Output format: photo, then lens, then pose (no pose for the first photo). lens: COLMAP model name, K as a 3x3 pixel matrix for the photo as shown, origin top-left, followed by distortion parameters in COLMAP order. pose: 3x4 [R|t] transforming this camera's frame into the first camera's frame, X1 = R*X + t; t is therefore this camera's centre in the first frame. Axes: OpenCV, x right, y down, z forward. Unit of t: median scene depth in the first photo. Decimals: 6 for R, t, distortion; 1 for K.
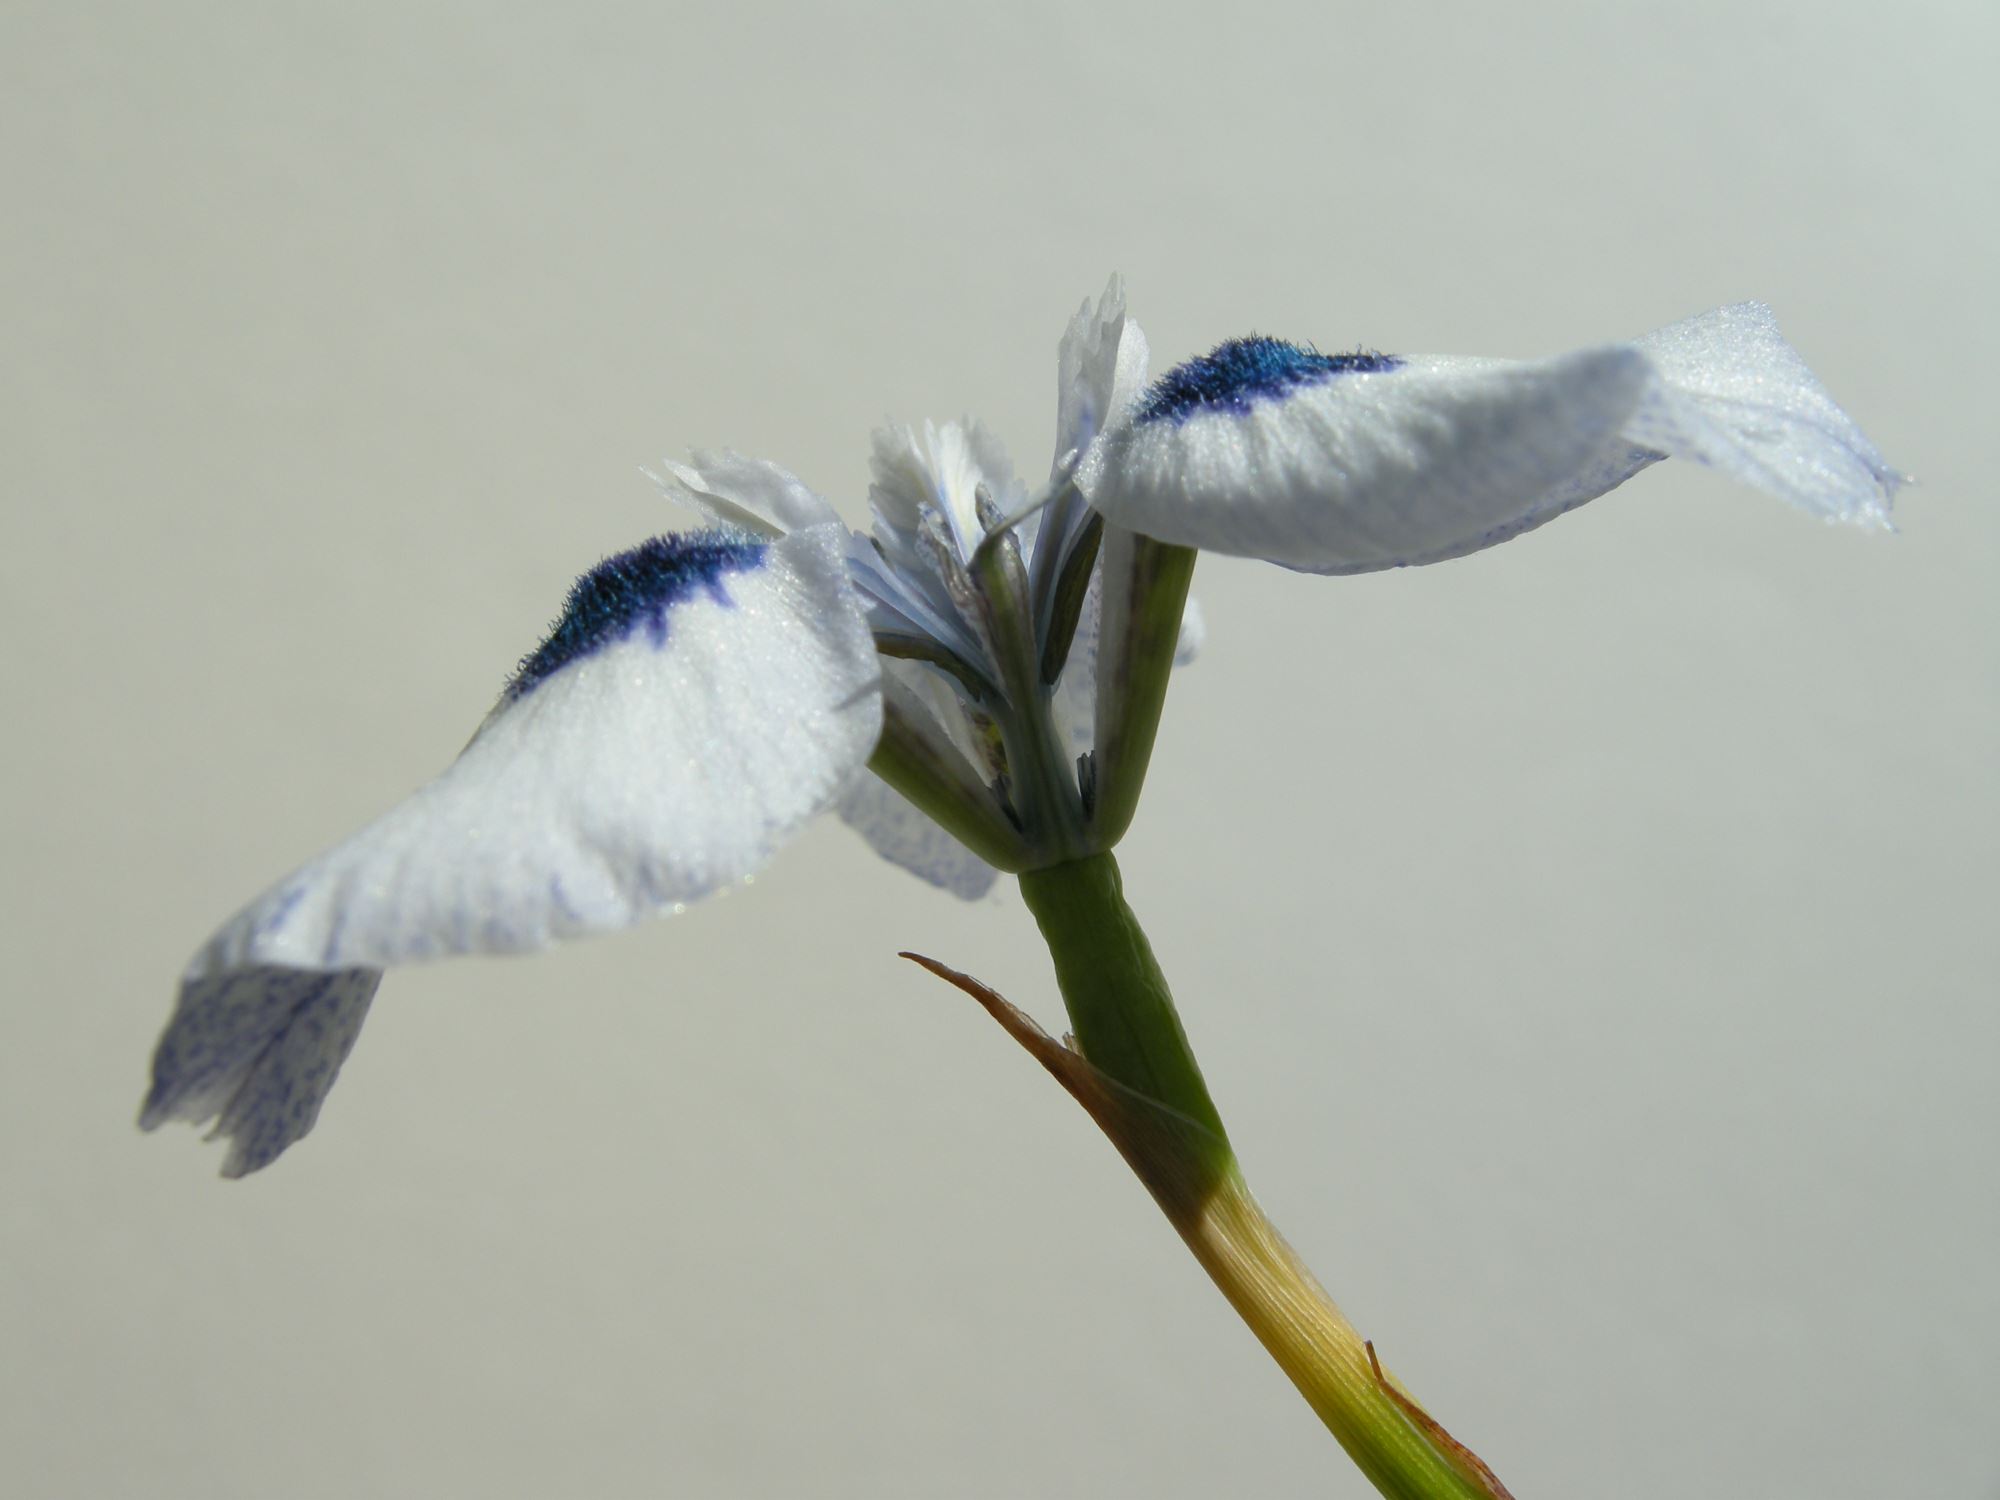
lens RADIAL K [[2075.9, 0, 1000.0], [0, 2075.9, 750.0], [0, 0, 1]] dist [-0.163695, 0.038705]
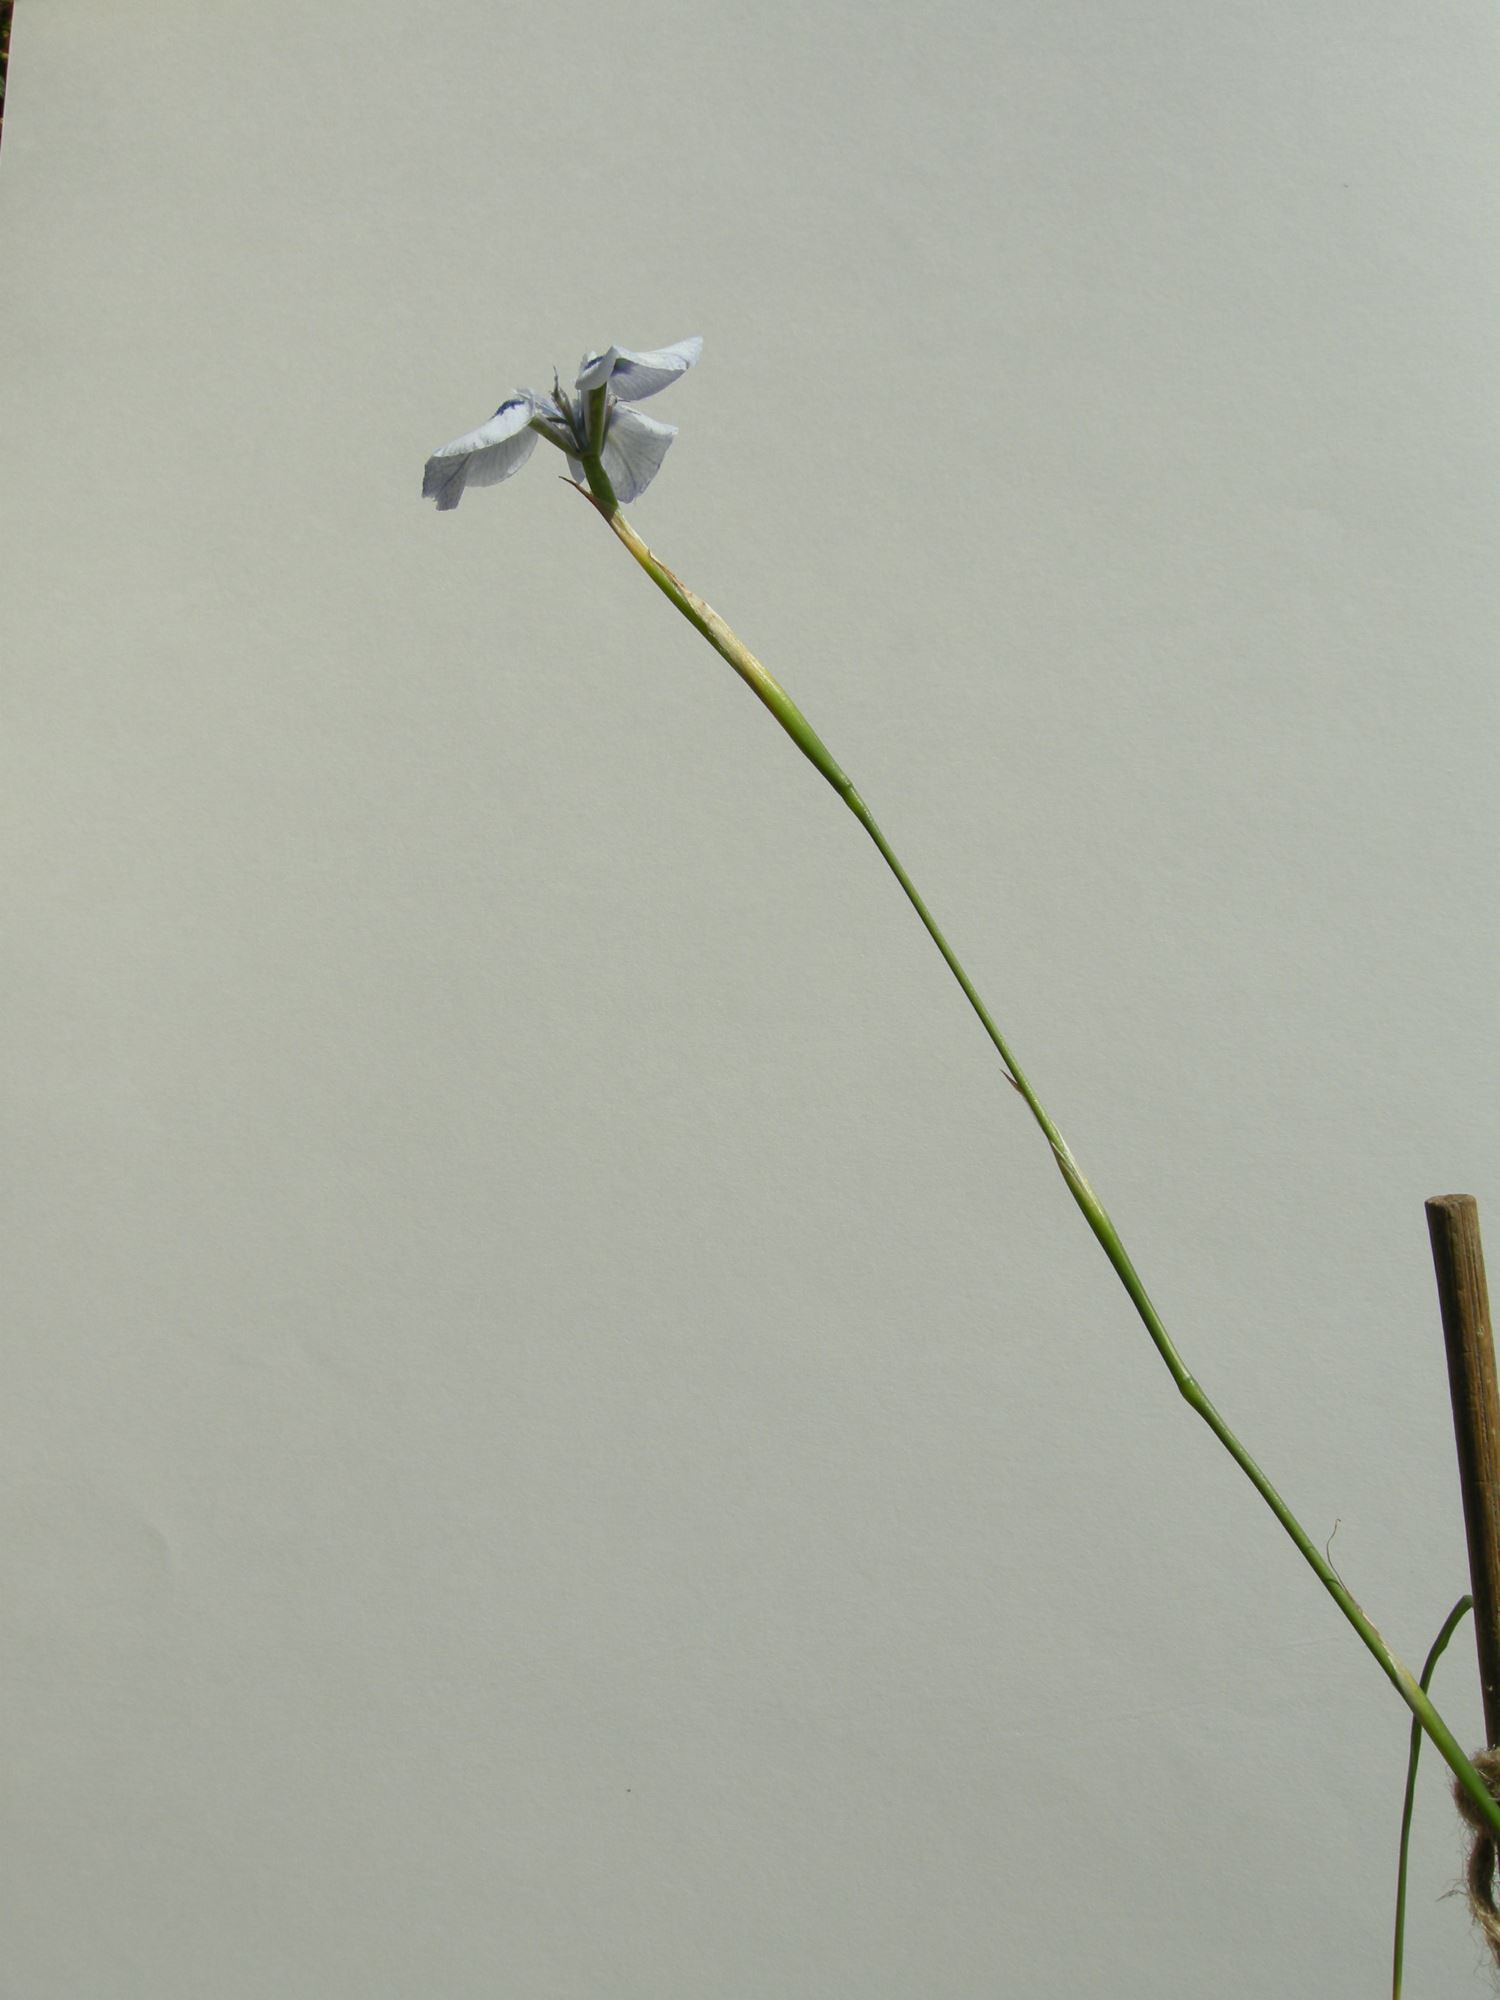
lens RADIAL K [[2075.9, 0, 750.0], [0, 2075.9, 1000.0], [0, 0, 1]] dist [-0.163695, 0.038705]
pose [[0.928757, -0.008734, -0.370587, 2.353345], [0.011239, 0.999926, 0.004600, 1.422560], [0.370519, -0.008437, 0.928786, -3.738765]]
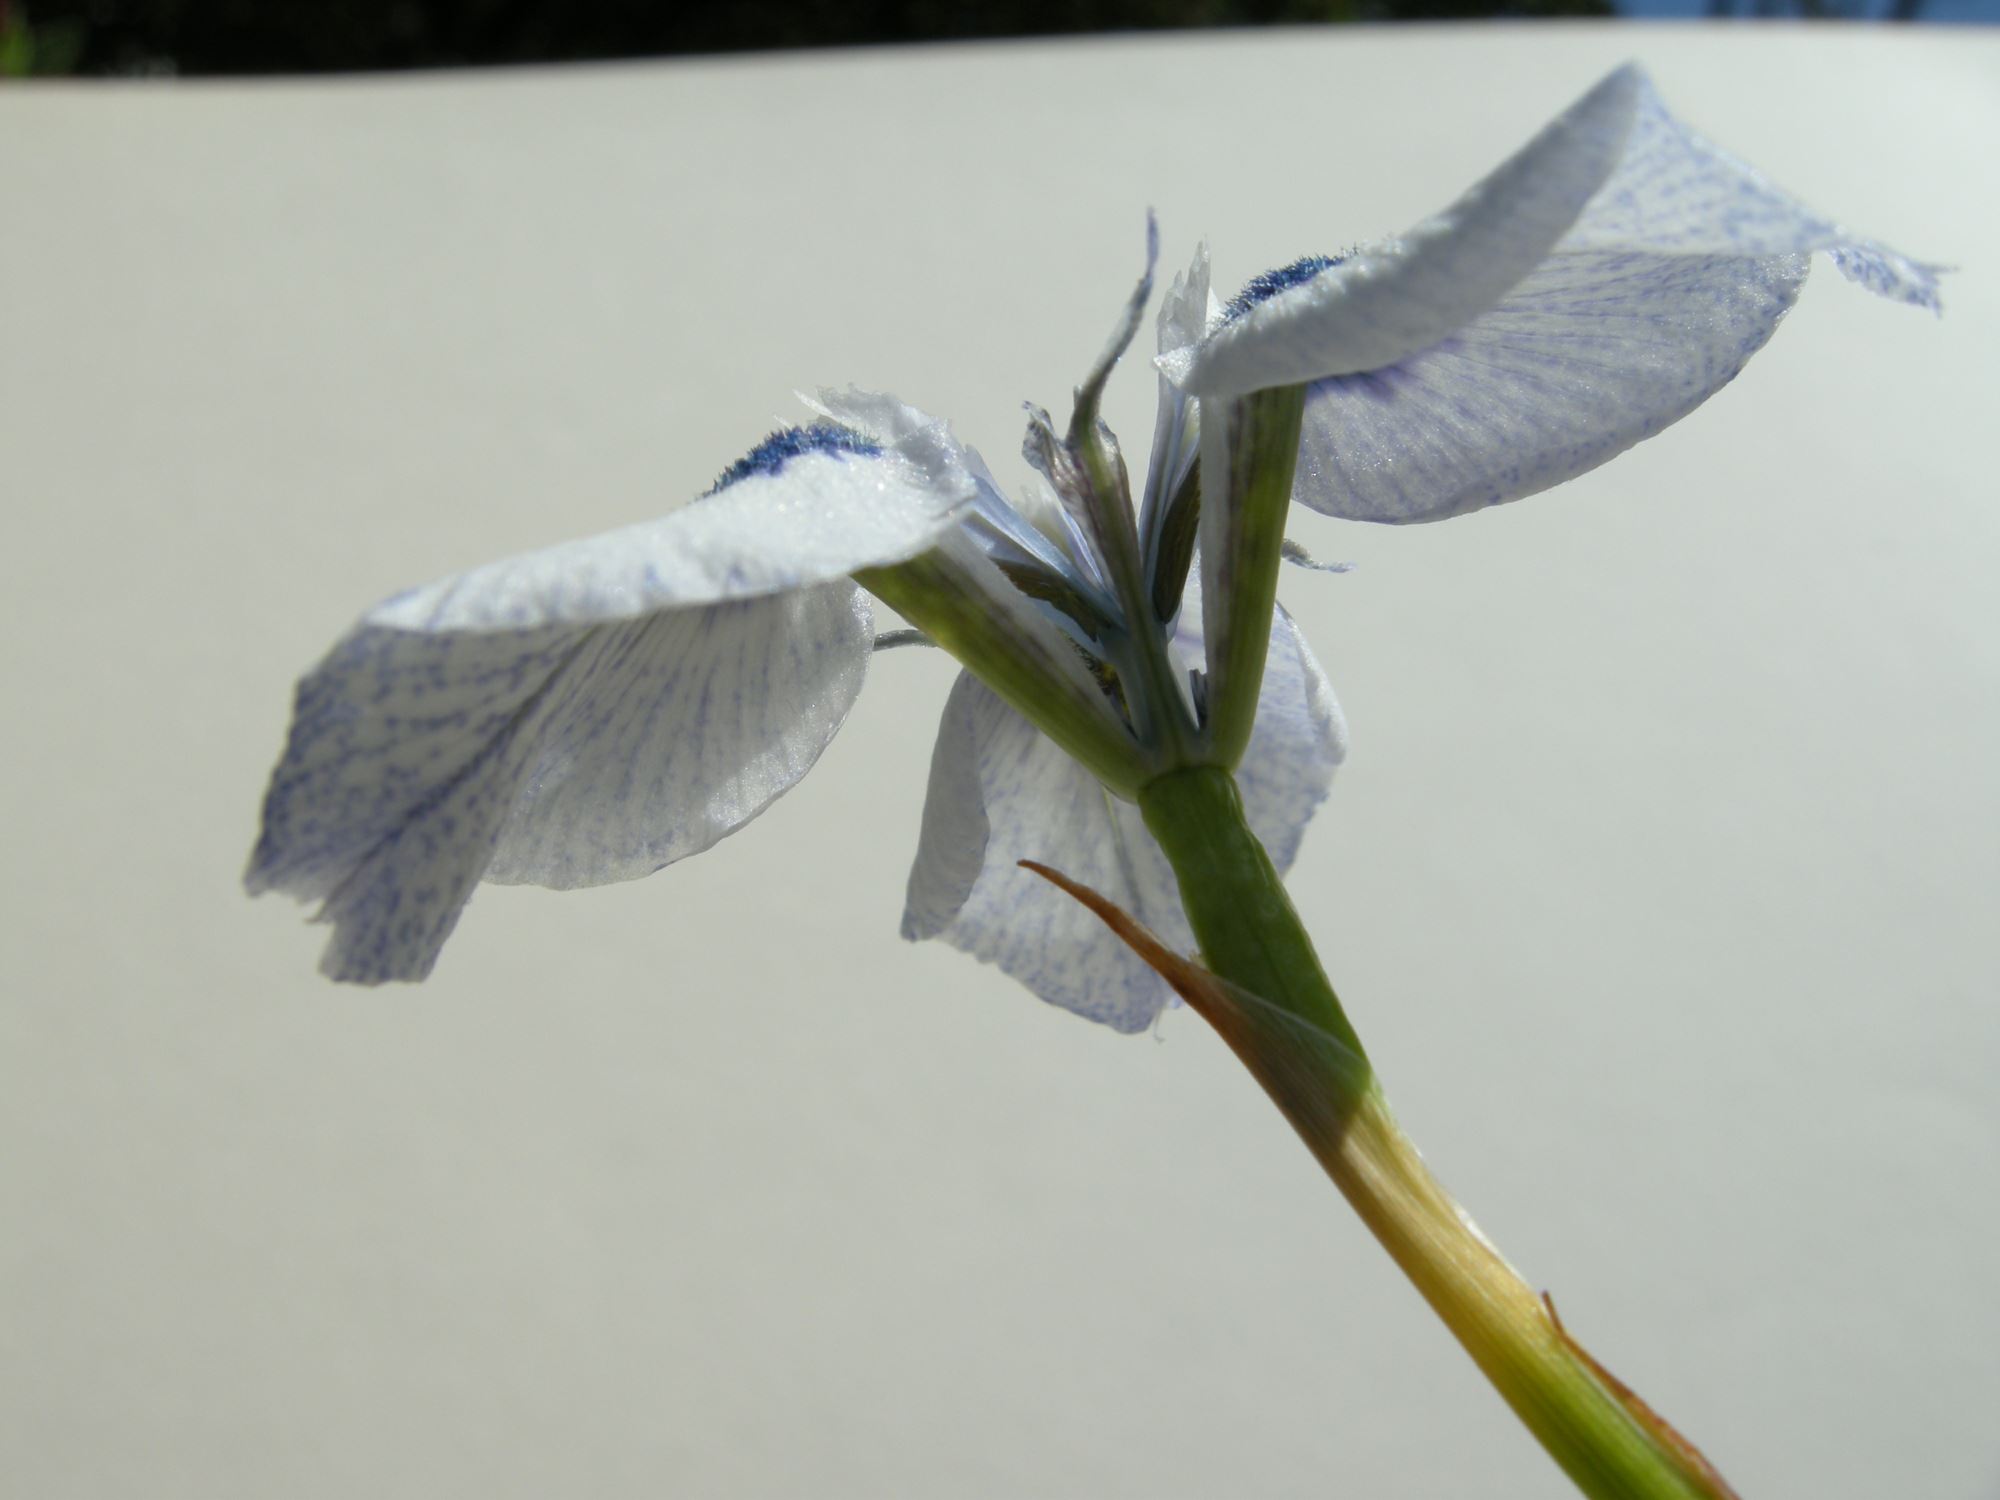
lens RADIAL K [[2075.9, 0, 1000.0], [0, 2075.9, 750.0], [0, 0, 1]] dist [-0.163695, 0.038705]
pose [[0.991504, -0.049570, -0.120264, 0.064598], [0.001794, 0.929667, -0.368397, 0.410844], [0.130067, 0.365051, 0.921857, 0.059969]]
